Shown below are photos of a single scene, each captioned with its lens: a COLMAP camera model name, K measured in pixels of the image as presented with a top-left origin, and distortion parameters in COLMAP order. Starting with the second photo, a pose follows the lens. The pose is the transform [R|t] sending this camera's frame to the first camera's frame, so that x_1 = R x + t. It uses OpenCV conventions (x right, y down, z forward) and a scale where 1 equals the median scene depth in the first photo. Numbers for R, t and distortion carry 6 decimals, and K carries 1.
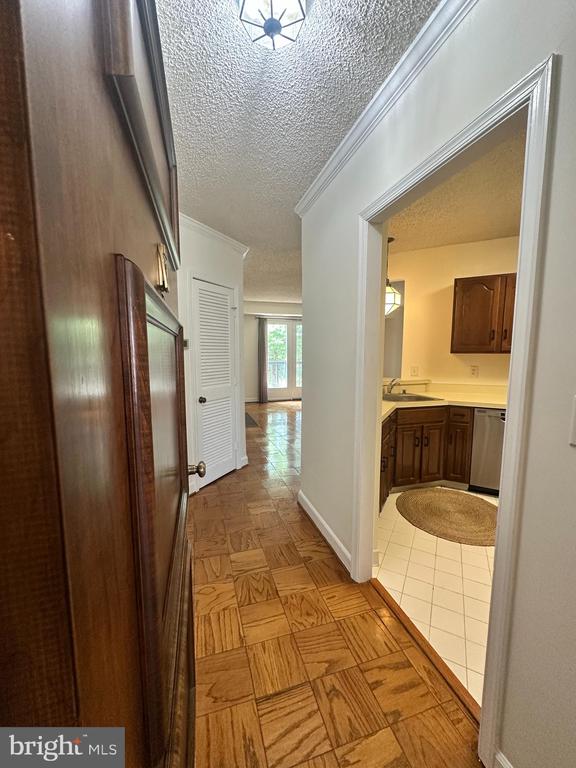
lens RADIAL K [[306.2, 0, 288.0], [0, 306.2, 384.0], [0, 0, 1]] dist [-0.003831, 0.000020]
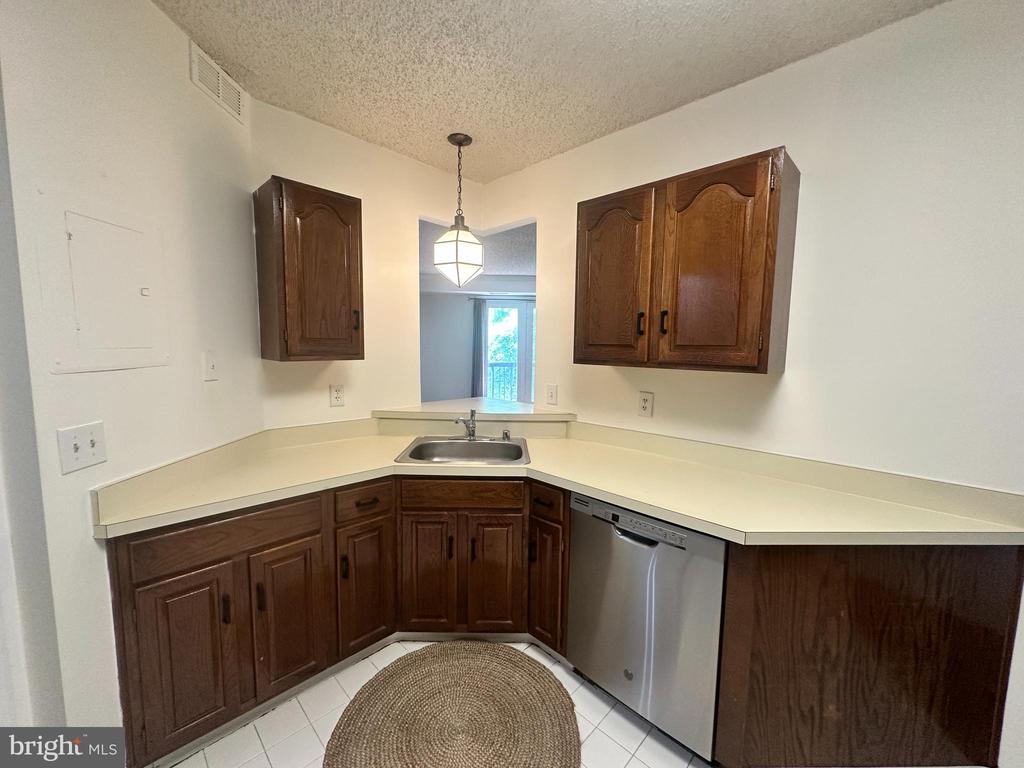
lens RADIAL K [[408.2, 0, 514.0], [0, 408.2, 385.0], [0, 0, 1]] dist [-0.003831, 0.000020]
pose [[0.959544, 0.042341, -0.278356, 0.647776], [-0.044864, 0.998989, -0.002698, -0.064335], [0.277960, 0.015077, 0.960474, 0.390997]]
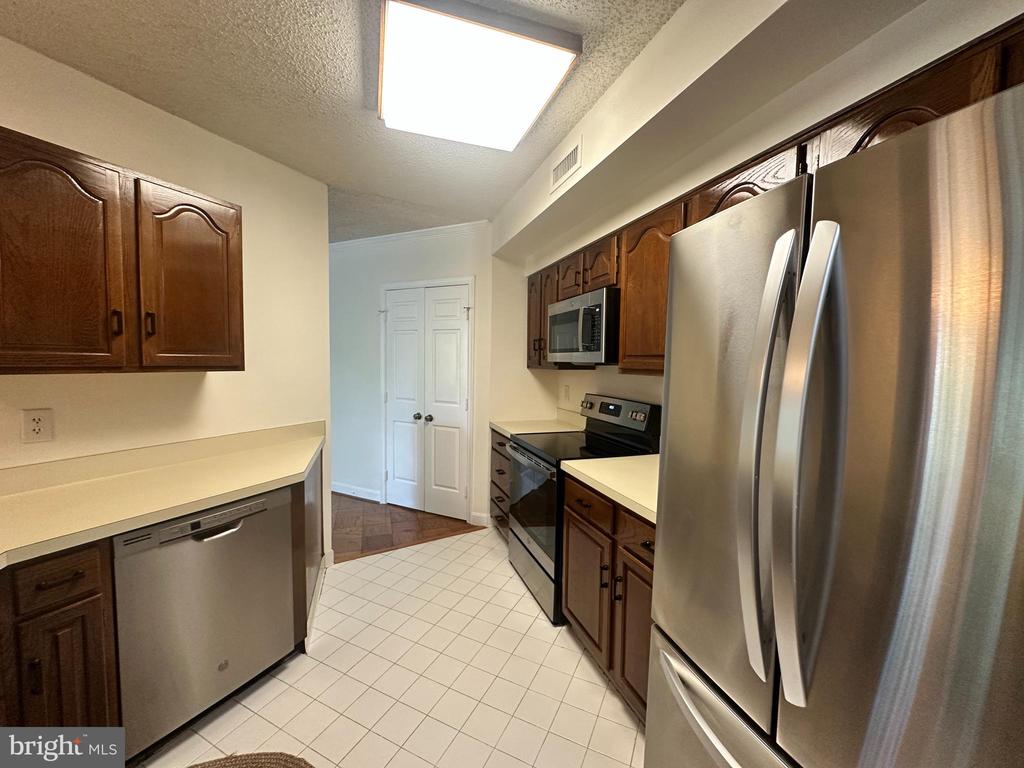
lens RADIAL K [[408.2, 0, 514.0], [0, 408.2, 385.0], [0, 0, 1]] dist [-0.003831, 0.000020]
pose [[-0.038406, -0.058097, 0.997572, 0.150327], [0.092550, 0.993811, 0.061441, -0.070076], [-0.994967, 0.094685, -0.032791, 0.529389]]
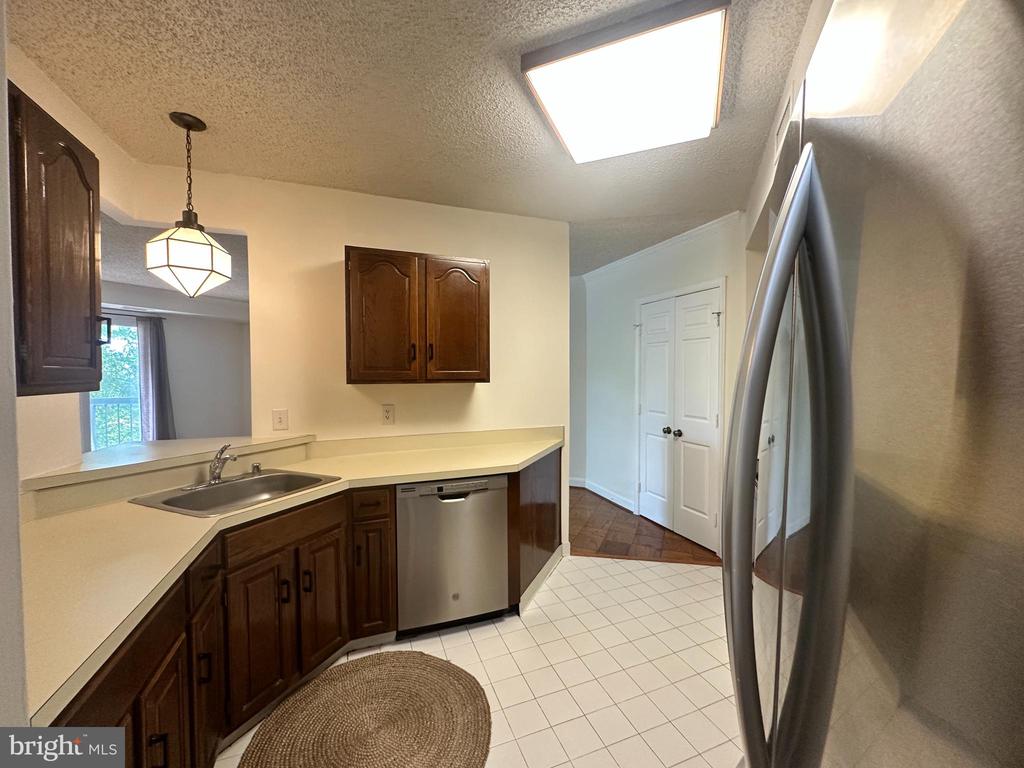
lens RADIAL K [[408.2, 0, 514.0], [0, 408.2, 385.0], [0, 0, 1]] dist [-0.003831, 0.000020]
pose [[0.650660, -0.022813, 0.759027, 0.193343], [0.084873, 0.995471, -0.042837, -0.046232], [-0.754611, 0.092293, 0.649649, 0.340622]]
